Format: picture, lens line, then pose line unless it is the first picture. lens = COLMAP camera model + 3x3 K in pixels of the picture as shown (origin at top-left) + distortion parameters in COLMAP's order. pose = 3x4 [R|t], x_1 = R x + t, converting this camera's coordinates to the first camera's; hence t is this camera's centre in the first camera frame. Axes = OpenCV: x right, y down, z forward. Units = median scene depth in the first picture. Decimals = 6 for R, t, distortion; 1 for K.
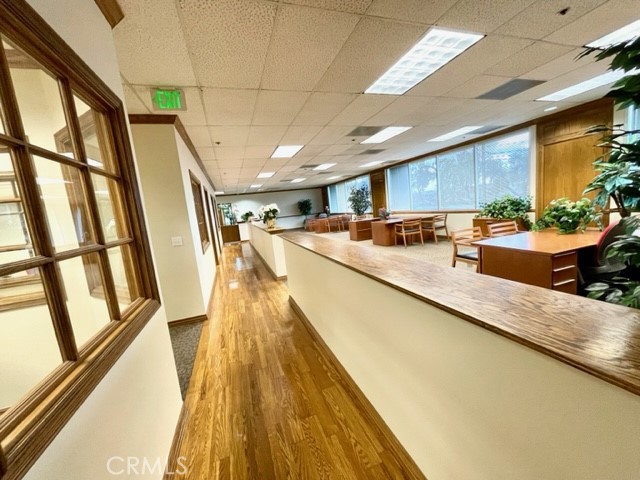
lens RADIAL K [[261.3, 0, 318.4], [0, 261.3, 241.8], [0, 0, 1]] dist [-0.000579, 0.000083]
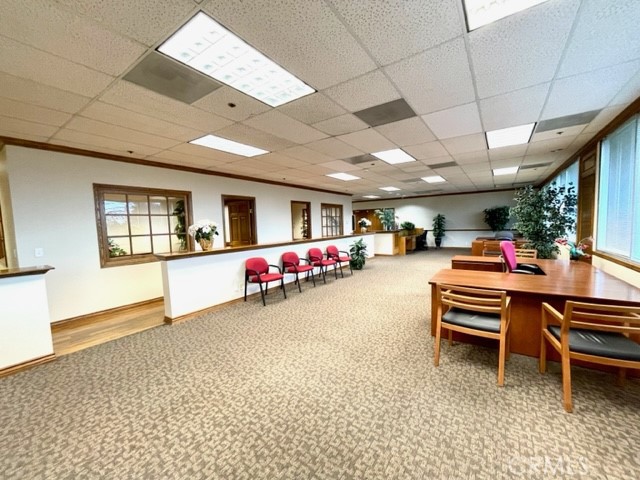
lens RADIAL K [[261.3, 0, 318.4], [0, 261.3, 241.8], [0, 0, 1]] dist [-0.000579, 0.000083]
pose [[0.588746, 0.141087, -0.795910, 0.494765], [-0.140597, 0.987514, 0.071050, -0.142100], [0.795997, 0.070072, 0.601231, 0.632059]]
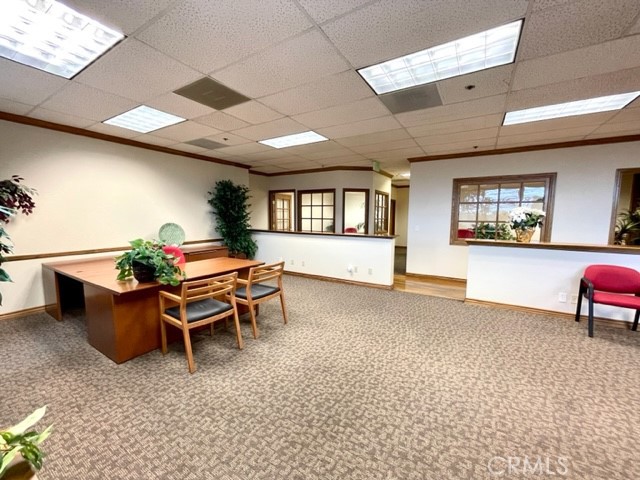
lens RADIAL K [[261.3, 0, 318.4], [0, 261.3, 241.8], [0, 0, 1]] dist [-0.000579, 0.000083]
pose [[-0.770899, 0.160756, -0.616338, 0.510610], [-0.012675, 0.963565, 0.267175, -0.180149], [0.636831, 0.213777, -0.740773, 0.921400]]
